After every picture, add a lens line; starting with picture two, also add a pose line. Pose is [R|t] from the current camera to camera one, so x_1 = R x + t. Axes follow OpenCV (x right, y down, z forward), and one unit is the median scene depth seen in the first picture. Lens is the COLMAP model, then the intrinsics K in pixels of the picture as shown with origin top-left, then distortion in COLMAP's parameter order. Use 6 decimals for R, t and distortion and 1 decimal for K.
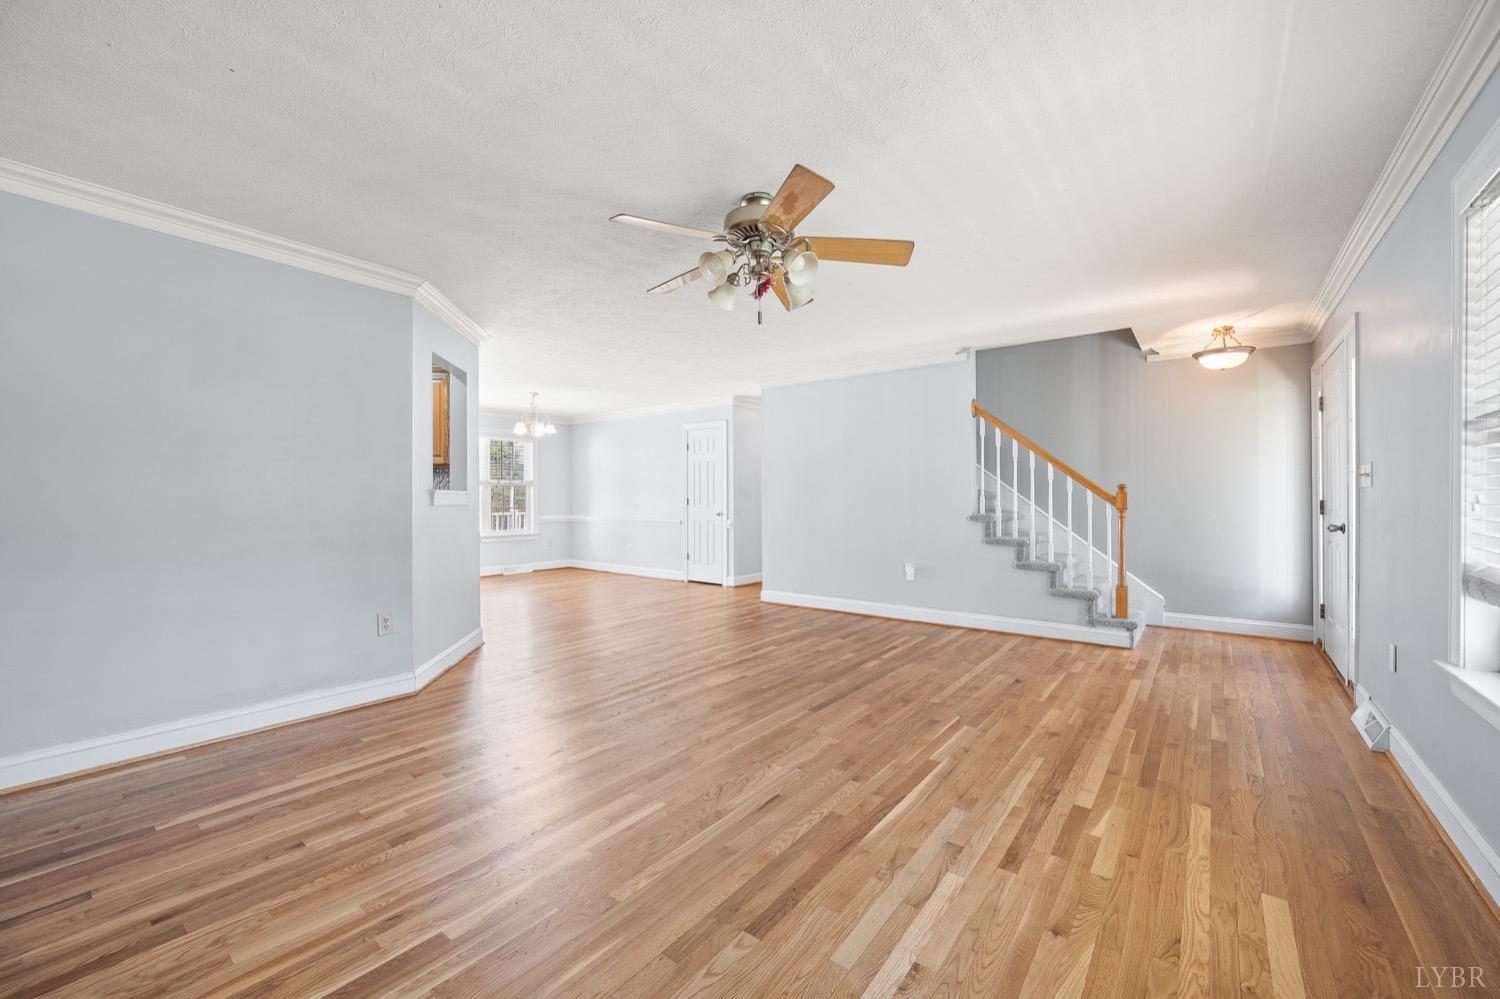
lens RADIAL K [[595.4, 0, 753.7], [0, 595.4, 494.0], [0, 0, 1]] dist [-0.000318, 0.000643]
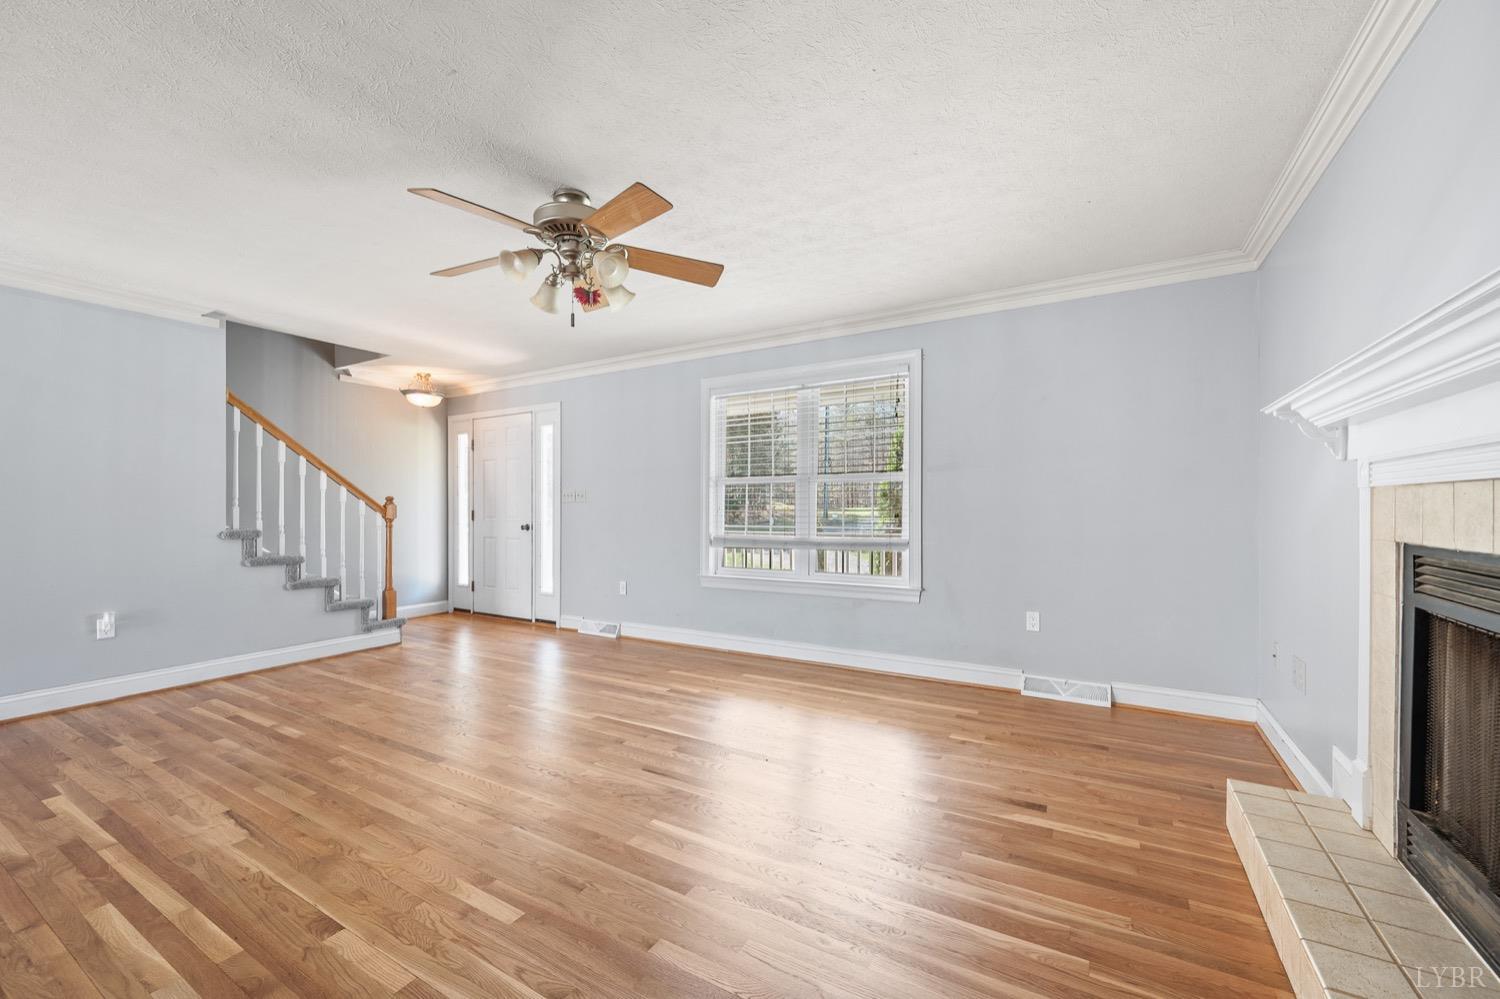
lens RADIAL K [[595.4, 0, 747.1], [0, 595.4, 510.1], [0, 0, 1]] dist [-0.000318, 0.000643]
pose [[-0.115223, -0.000150, 0.993340, -0.539572], [-0.000908, 1.000000, 0.000045, 0.007605], [-0.993339, -0.000897, -0.115223, 0.460433]]
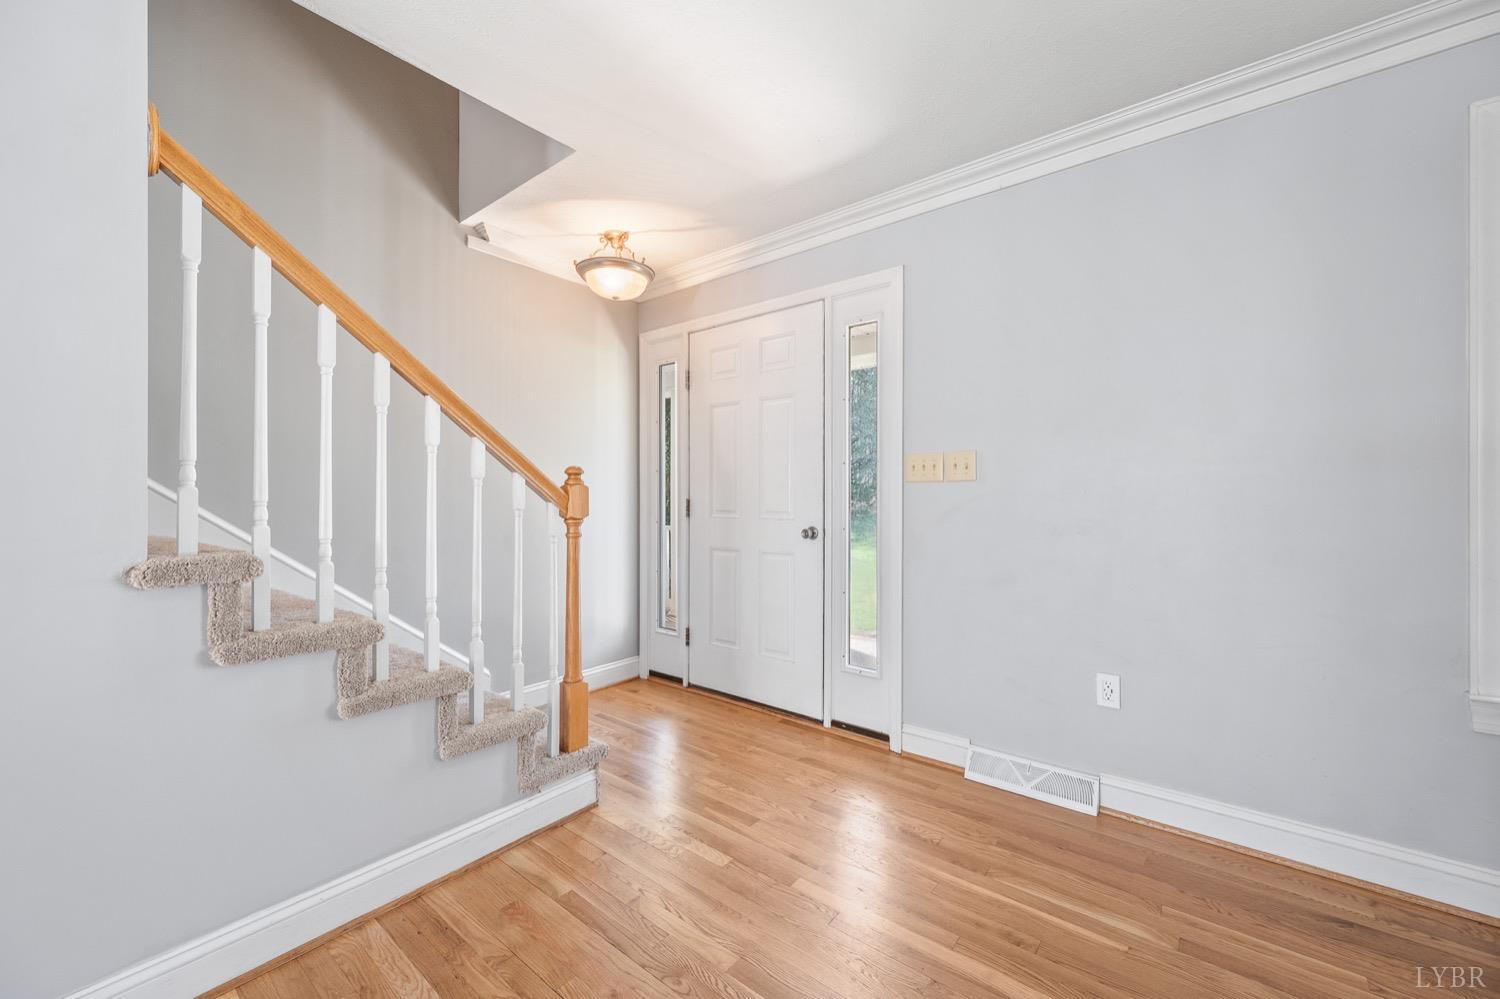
lens RADIAL K [[595.4, 0, 745.5], [0, 595.4, 498.3], [0, 0, 1]] dist [-0.000318, 0.000643]
pose [[0.040147, 0.000165, 0.999194, 0.142560], [-0.002219, 0.999998, -0.000076, 0.008428], [-0.999191, -0.002214, 0.040148, 0.825110]]
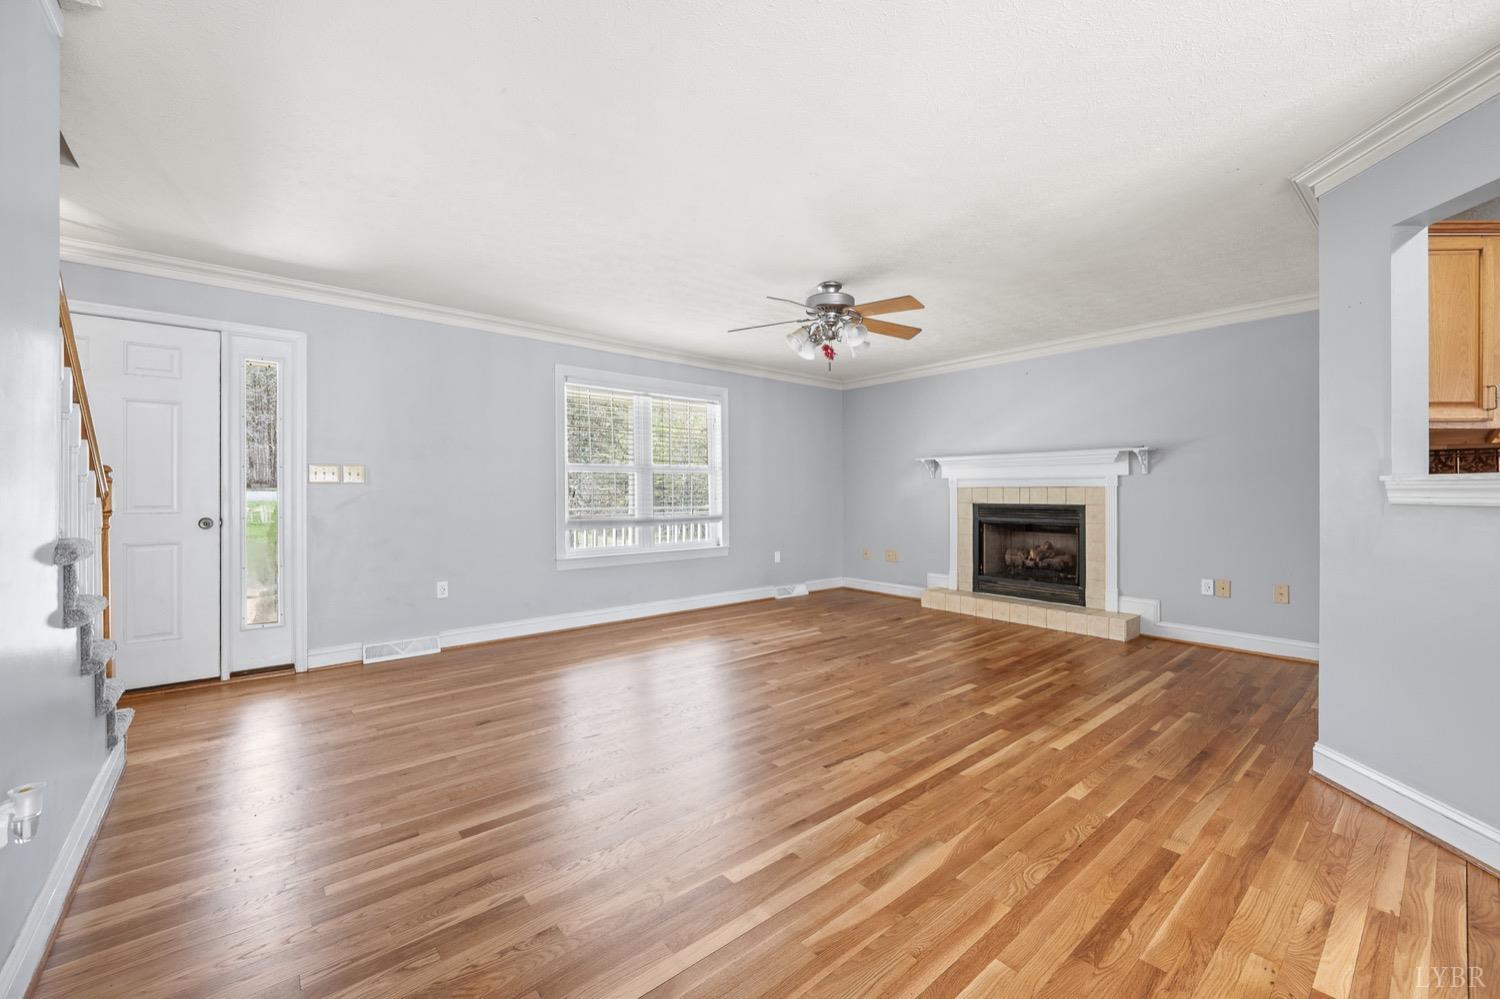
lens RADIAL K [[595.4, 0, 751.3], [0, 595.4, 496.7], [0, 0, 1]] dist [-0.000318, 0.000643]
pose [[-0.975566, 0.002053, 0.219696, -0.059406], [0.001920, 0.999998, -0.000816, 0.013164], [-0.219697, -0.000375, -0.975568, 1.360245]]
